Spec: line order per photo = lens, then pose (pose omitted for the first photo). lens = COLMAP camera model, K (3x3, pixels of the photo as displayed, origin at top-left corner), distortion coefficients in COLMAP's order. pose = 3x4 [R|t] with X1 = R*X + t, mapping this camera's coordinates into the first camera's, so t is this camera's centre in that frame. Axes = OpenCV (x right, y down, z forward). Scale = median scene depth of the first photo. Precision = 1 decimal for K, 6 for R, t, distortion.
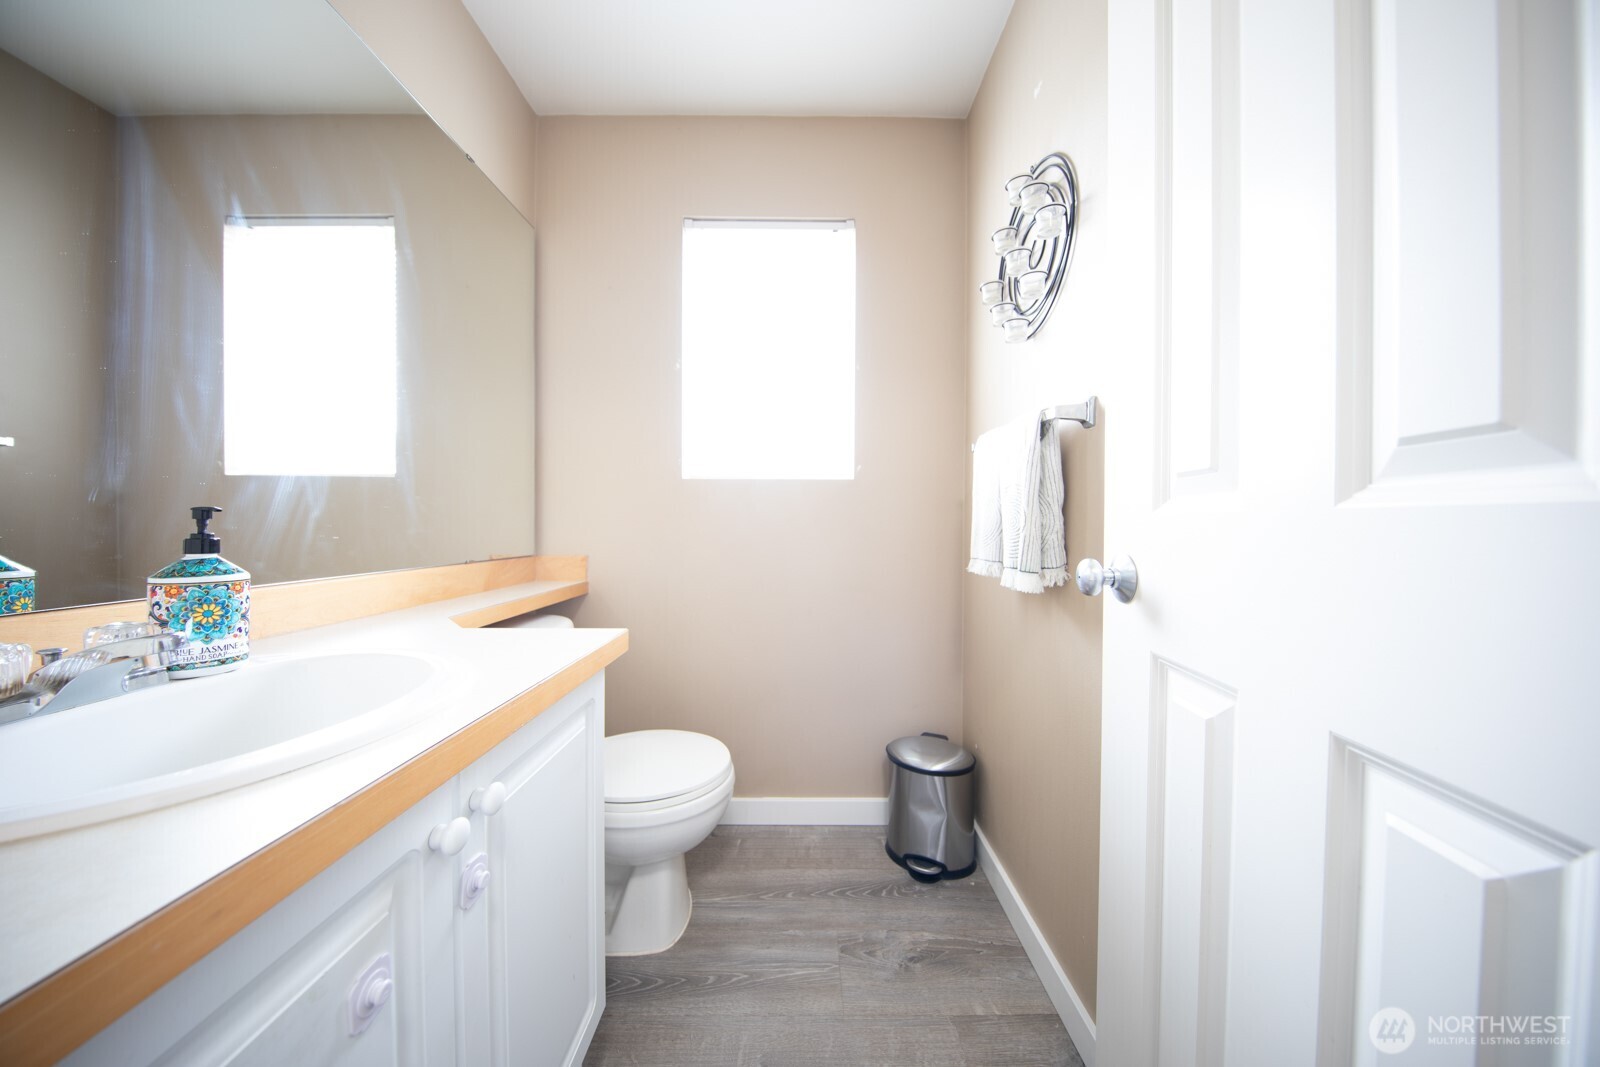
lens RADIAL K [[513.9, 0, 813.9], [0, 513.9, 547.1], [0, 0, 1]] dist [0.013551, -0.008304]
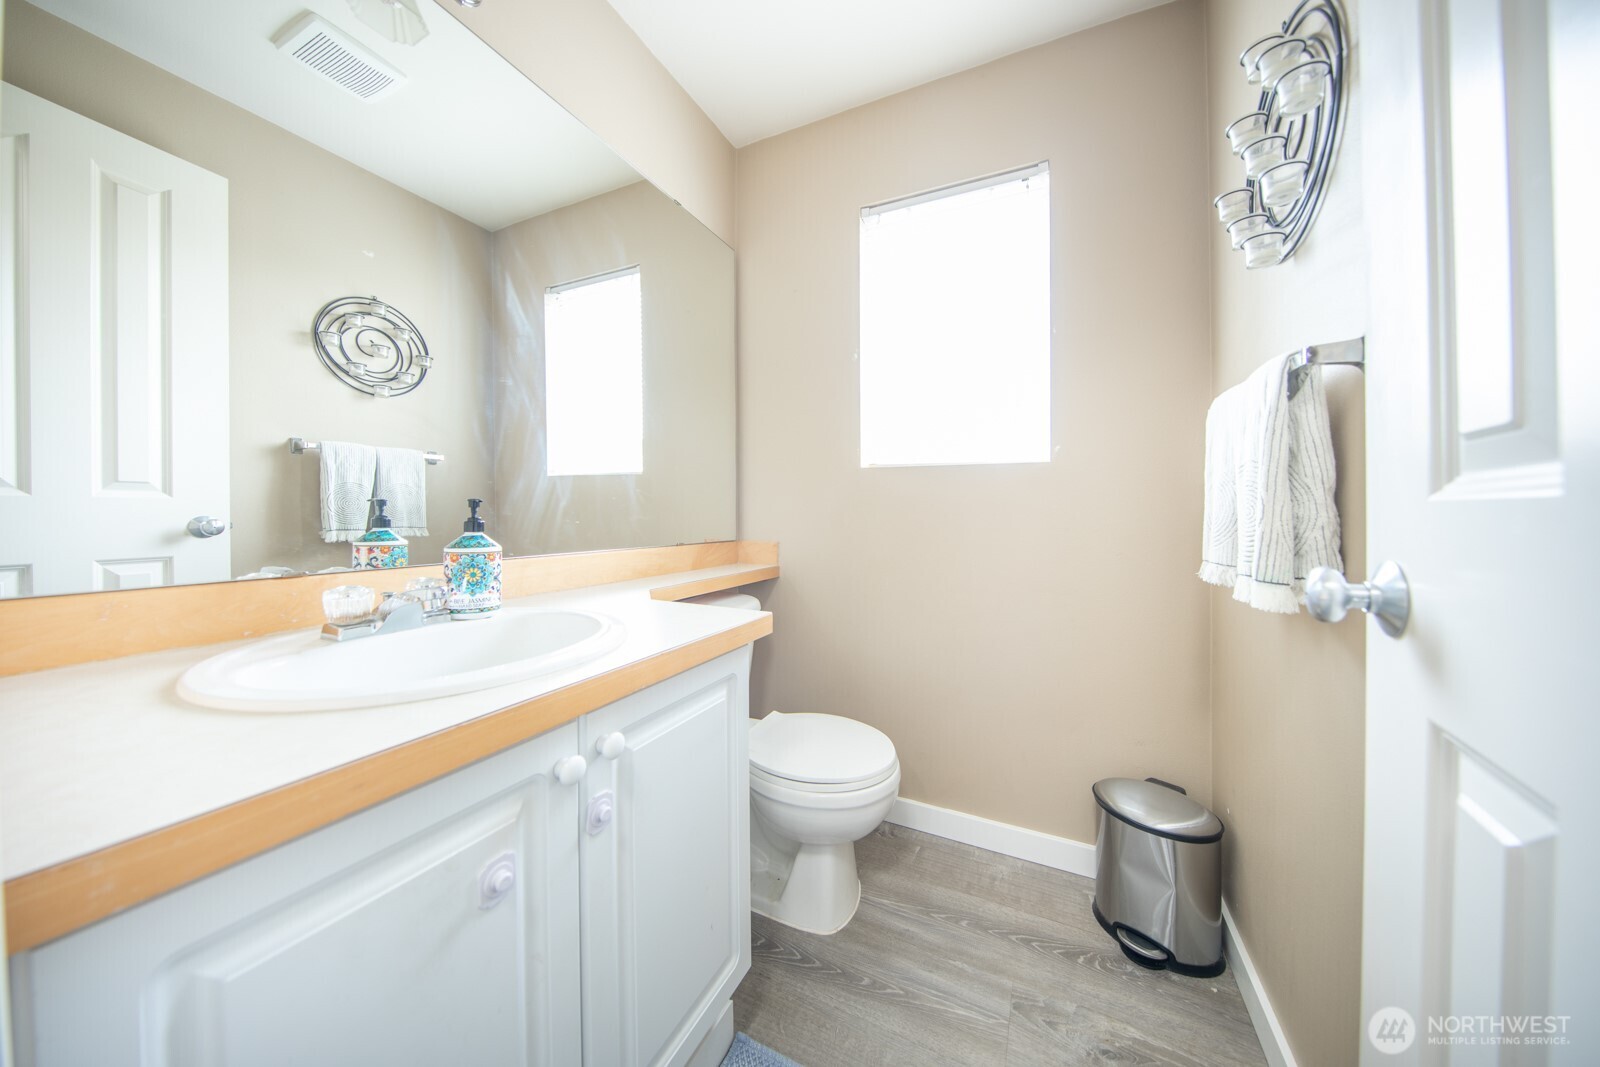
lens RADIAL K [[525.3, 0, 803.2], [0, 525.3, 532.2], [0, 0, 1]] dist [0.012066, -0.006715]
pose [[0.901350, 0.021059, -0.432579, 0.108155], [-0.025339, 0.999670, -0.004132, -0.001546], [0.432349, 0.014686, 0.901587, 0.040313]]
